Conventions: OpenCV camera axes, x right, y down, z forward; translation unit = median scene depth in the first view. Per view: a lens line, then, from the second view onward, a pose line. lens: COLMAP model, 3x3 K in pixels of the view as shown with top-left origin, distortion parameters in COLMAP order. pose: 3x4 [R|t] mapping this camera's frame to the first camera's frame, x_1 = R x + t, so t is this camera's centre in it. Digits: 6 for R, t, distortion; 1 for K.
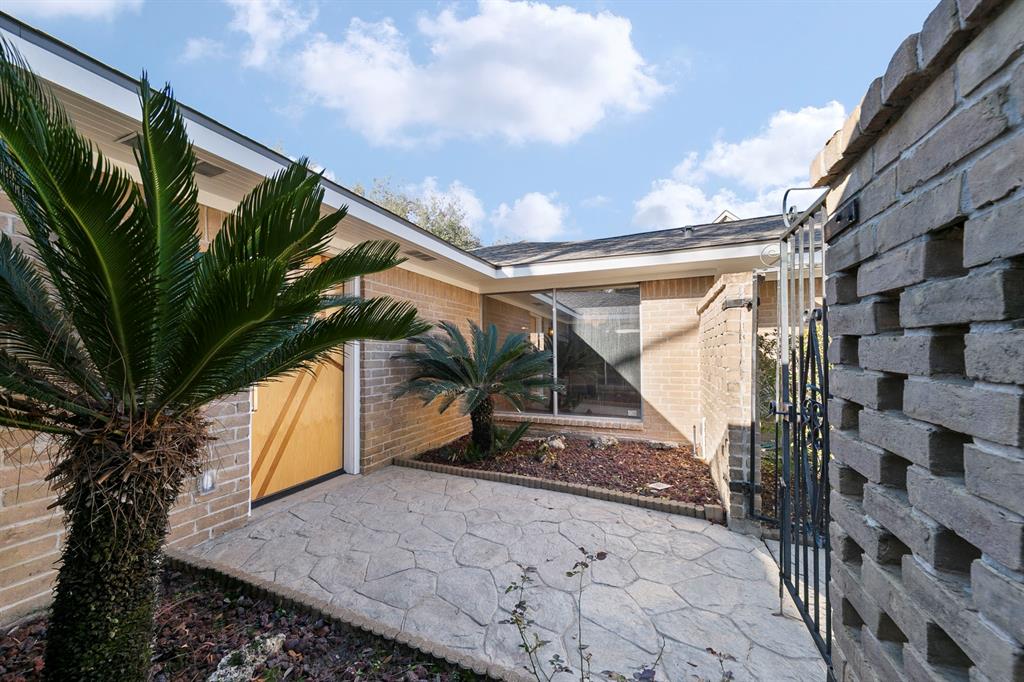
lens RADIAL K [[360.1, 0, 511.4], [0, 360.1, 351.3], [0, 0, 1]] dist [0.002166, -0.000053]
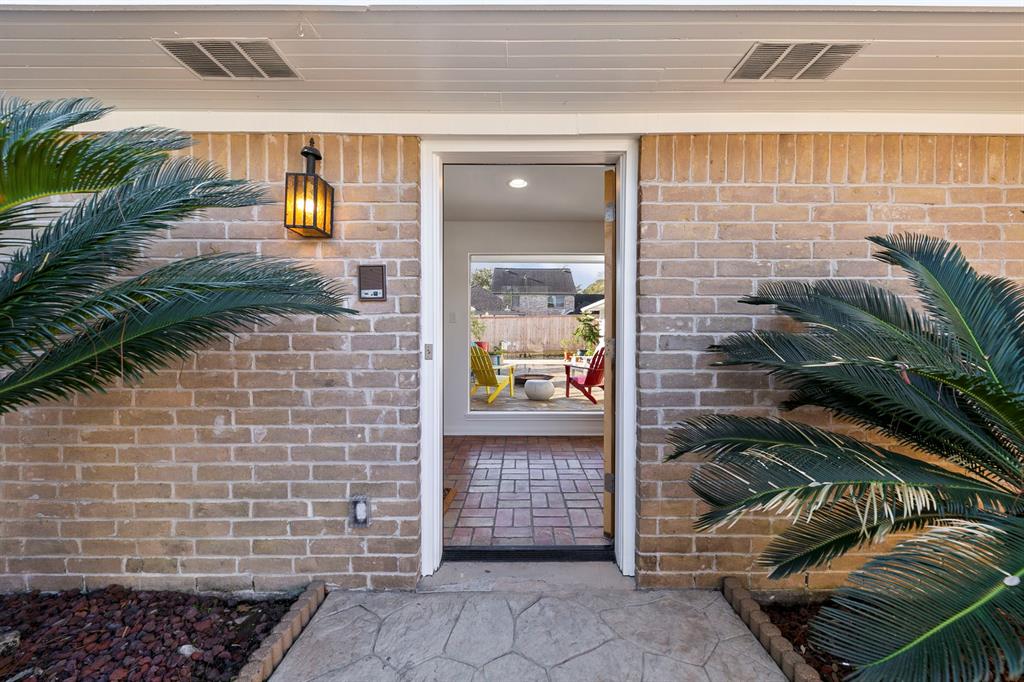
lens RADIAL K [[360.1, 0, 514.8], [0, 360.1, 340.5], [0, 0, 1]] dist [0.002166, -0.000053]
pose [[0.395198, 0.020460, -0.918368, -0.032981], [0.000860, 0.999743, 0.022643, -0.001260], [0.918596, -0.009738, 0.395079, 0.641020]]
